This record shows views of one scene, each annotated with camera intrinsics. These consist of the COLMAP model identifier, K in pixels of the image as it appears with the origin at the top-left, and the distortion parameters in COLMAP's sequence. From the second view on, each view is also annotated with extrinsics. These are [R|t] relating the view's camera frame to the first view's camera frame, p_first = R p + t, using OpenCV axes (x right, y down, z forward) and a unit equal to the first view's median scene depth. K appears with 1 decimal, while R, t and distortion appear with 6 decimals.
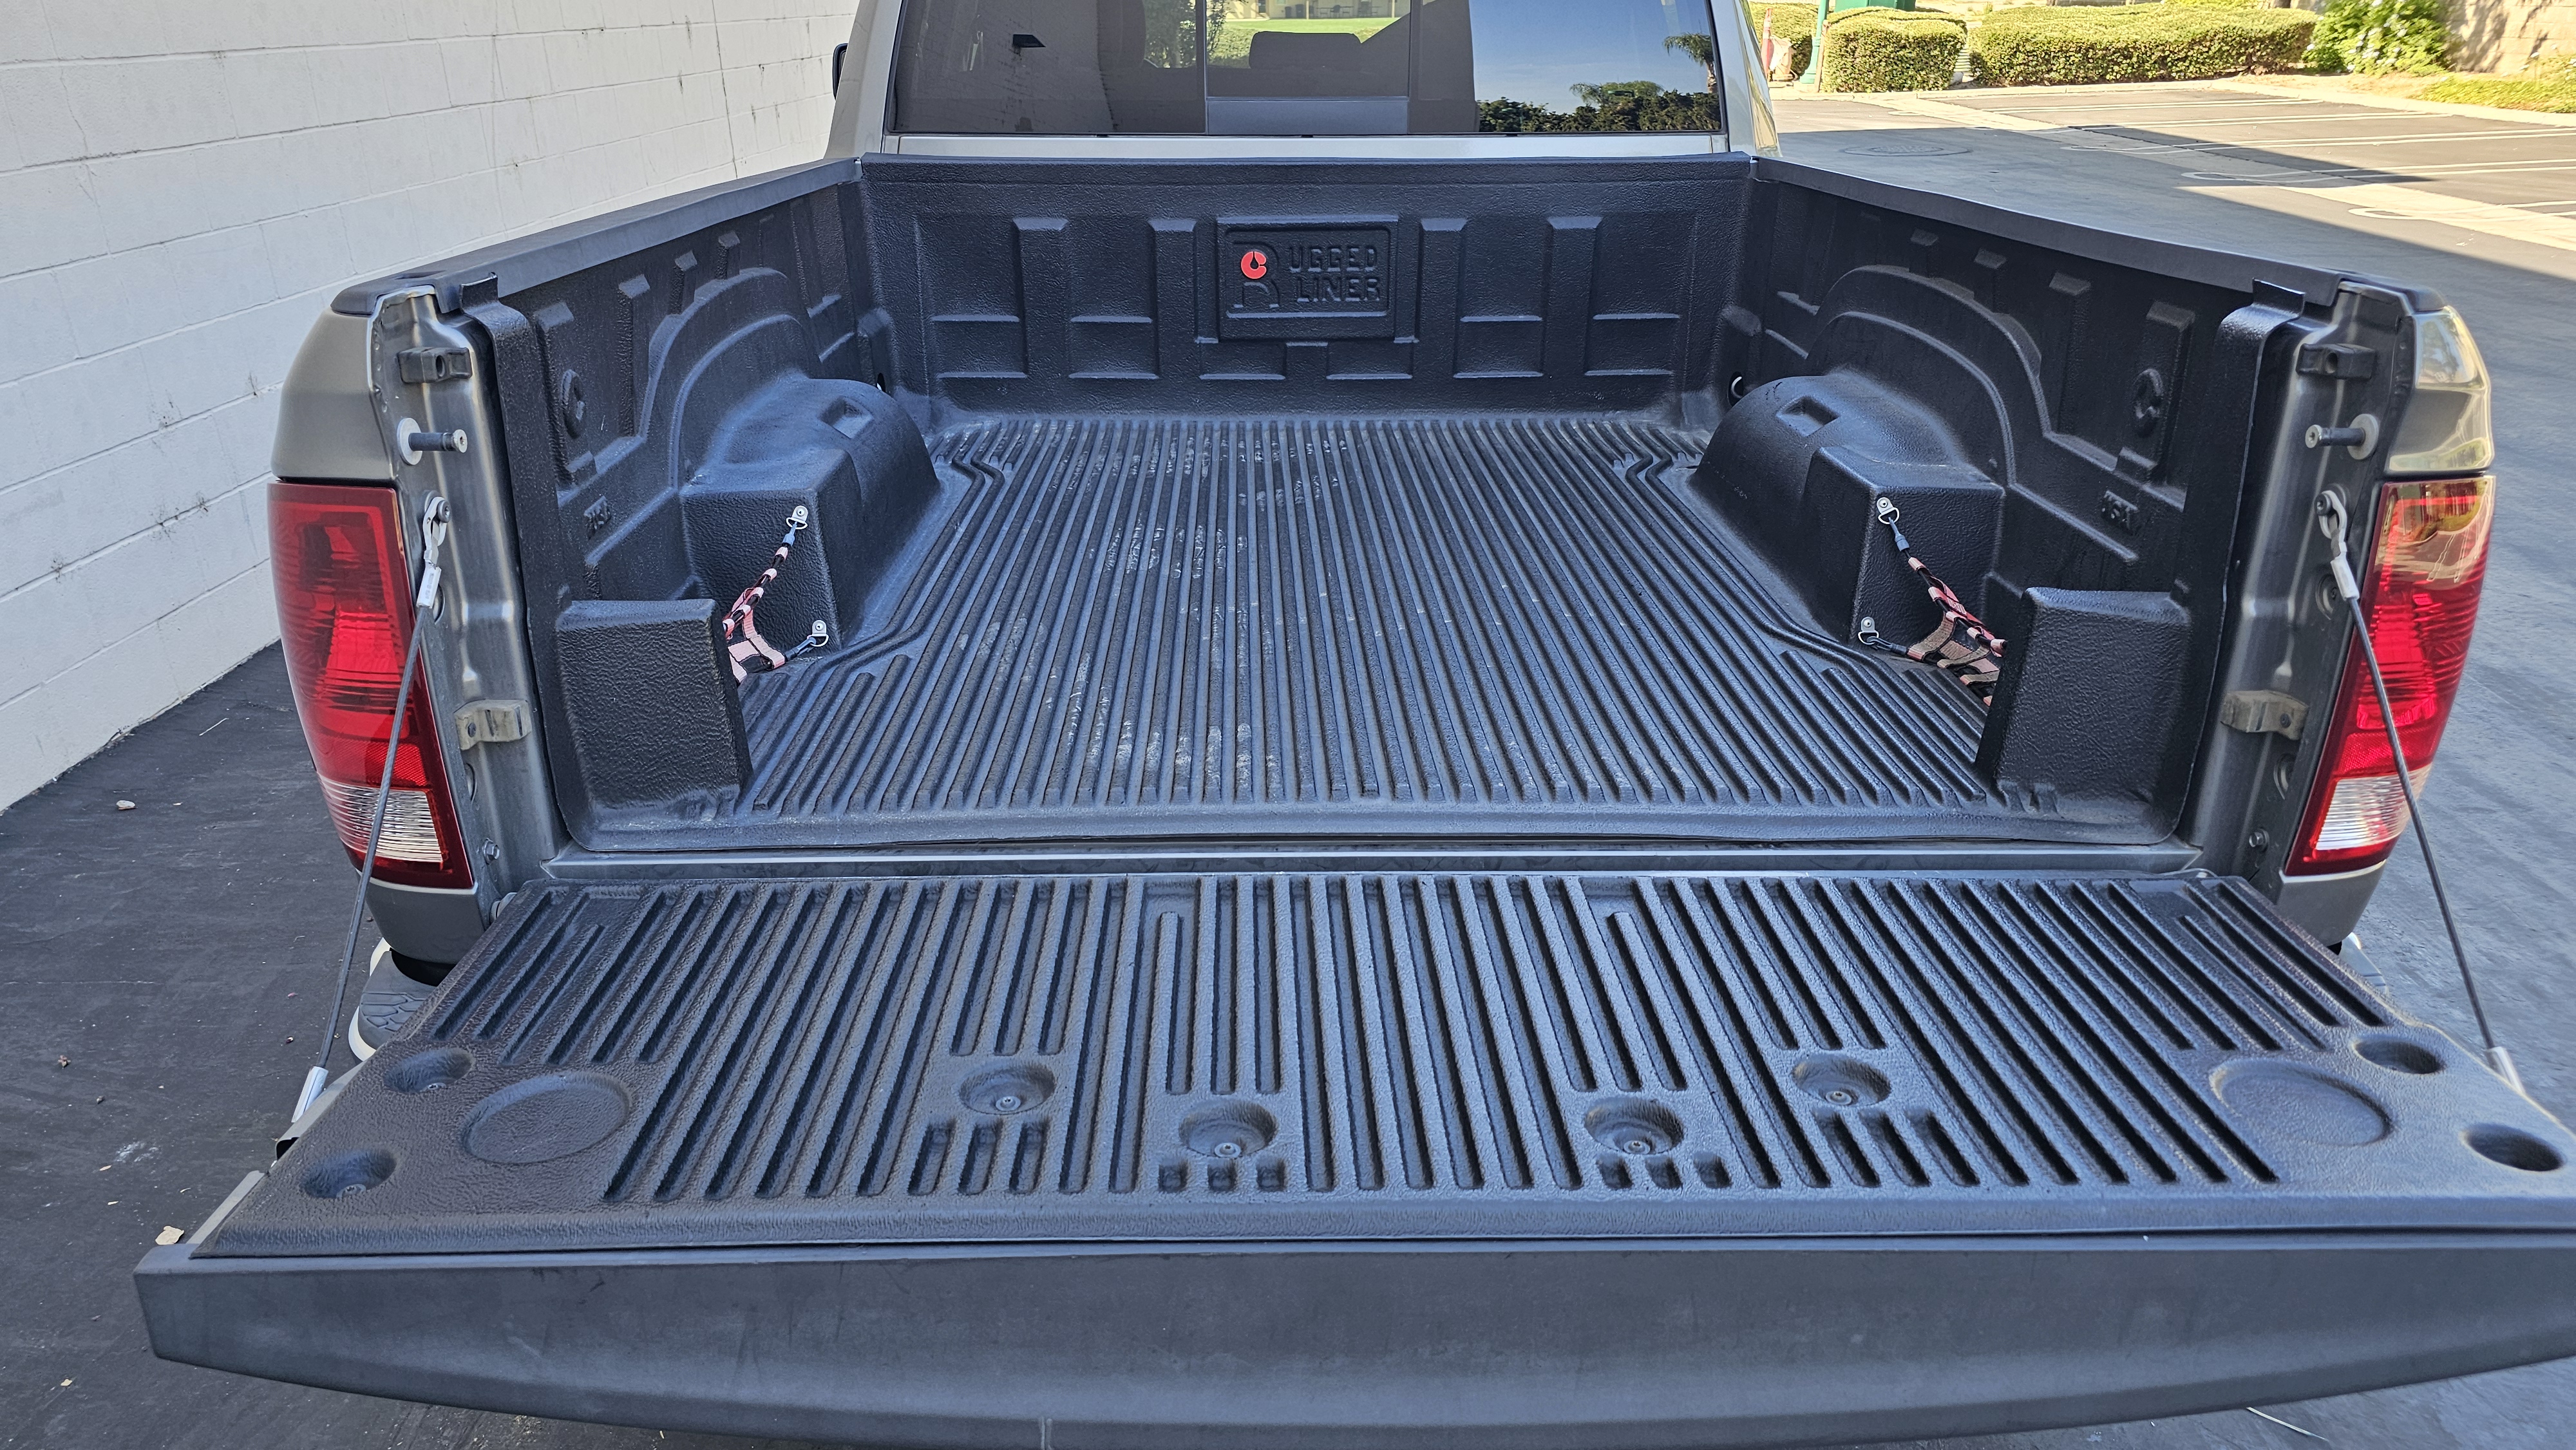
lens RADIAL K [[1720.4, 0, 1195.0], [0, 1720.4, 726.9], [0, 0, 1]] dist [0.009133, 0.006743]
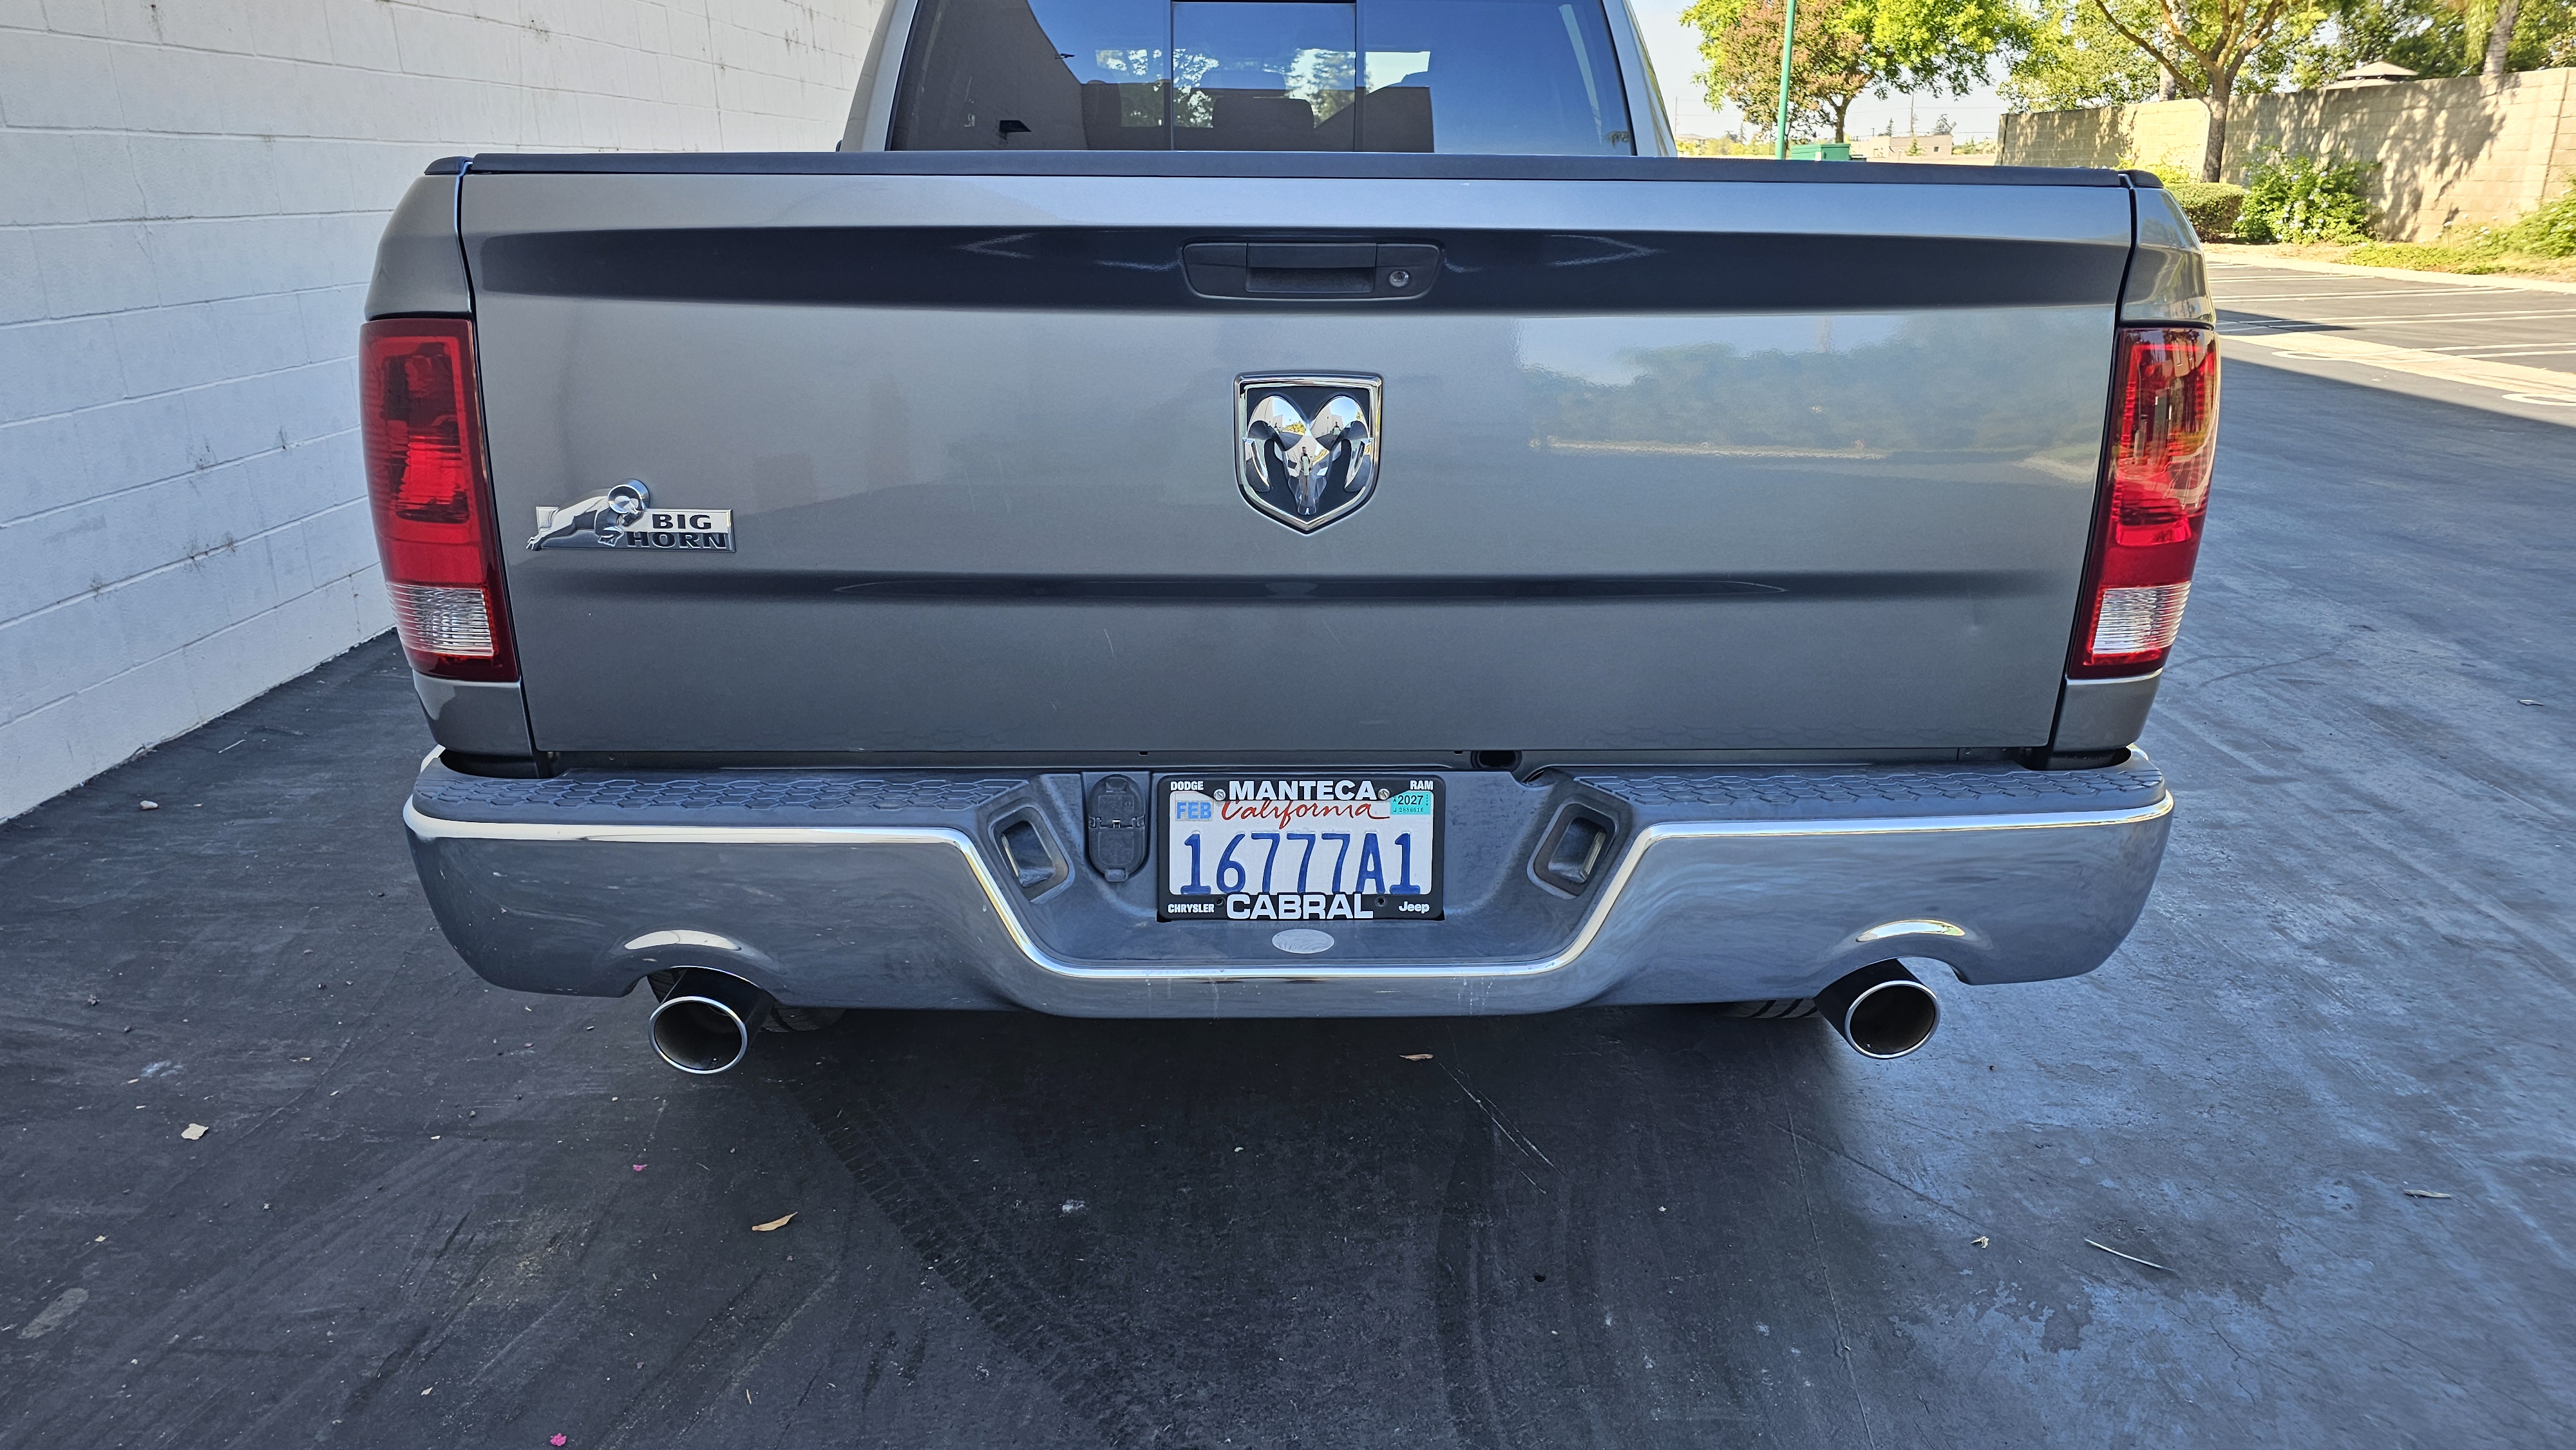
lens RADIAL K [[1720.4, 0, 1195.0], [0, 1720.4, 726.9], [0, 0, 1]] dist [0.009133, 0.006743]
pose [[0.999946, 0.003227, 0.009844, 0.010929], [-0.002307, 0.995746, -0.092110, 0.095117], [-0.010100, 0.092083, 0.995700, -0.064937]]
